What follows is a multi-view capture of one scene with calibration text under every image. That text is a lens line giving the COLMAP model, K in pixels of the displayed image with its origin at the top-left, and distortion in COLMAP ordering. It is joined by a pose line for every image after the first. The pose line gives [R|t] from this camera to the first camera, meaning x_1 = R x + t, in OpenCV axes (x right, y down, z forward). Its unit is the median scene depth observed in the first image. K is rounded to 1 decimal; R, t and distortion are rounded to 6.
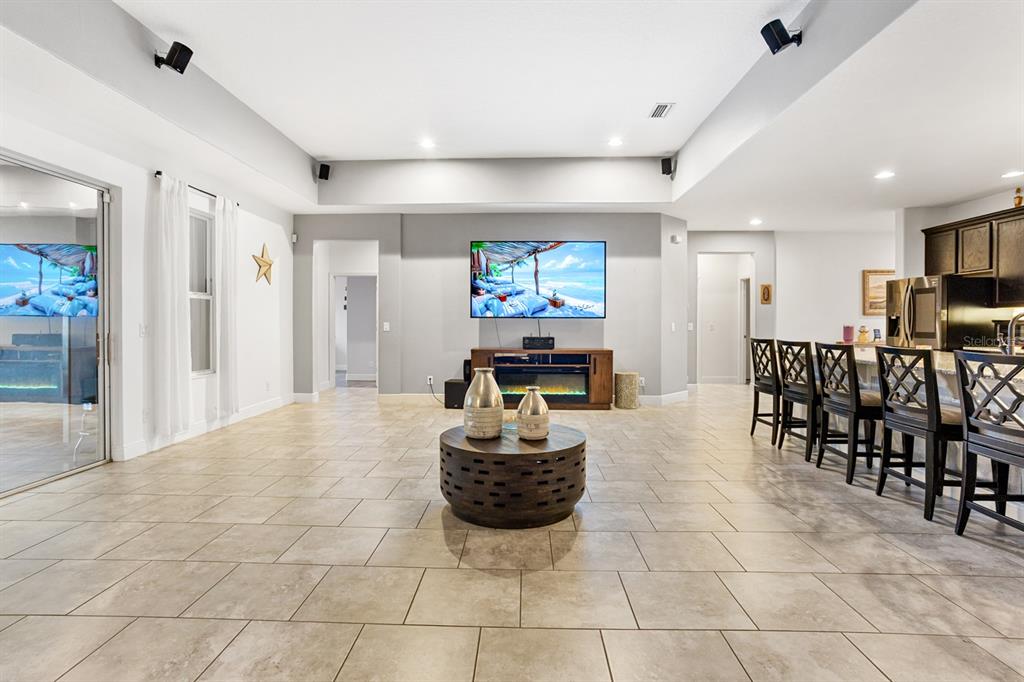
lens RADIAL K [[496.8, 0, 510.9], [0, 496.8, 330.0], [0, 0, 1]] dist [-0.033180, 0.000588]
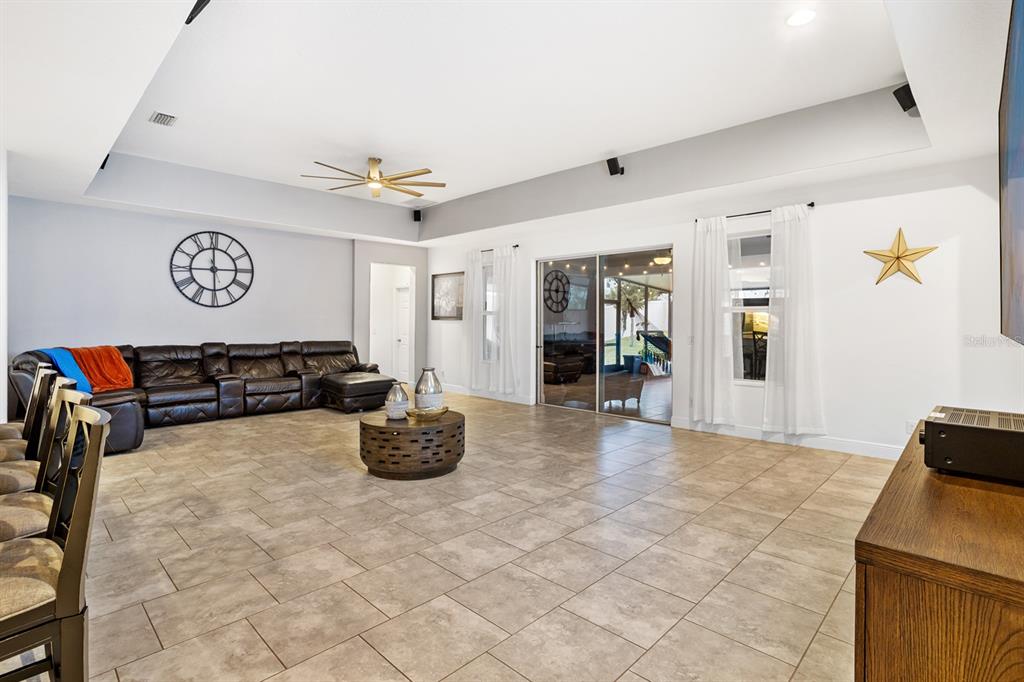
lens RADIAL K [[496.8, 0, 510.9], [0, 496.8, 330.0], [0, 0, 1]] dist [-0.033180, 0.000588]
pose [[-0.672563, 0.002364, -0.740036, 0.877742], [-0.009141, 0.999892, 0.011502, -0.057067], [0.739984, 0.014501, -0.672469, 2.198580]]
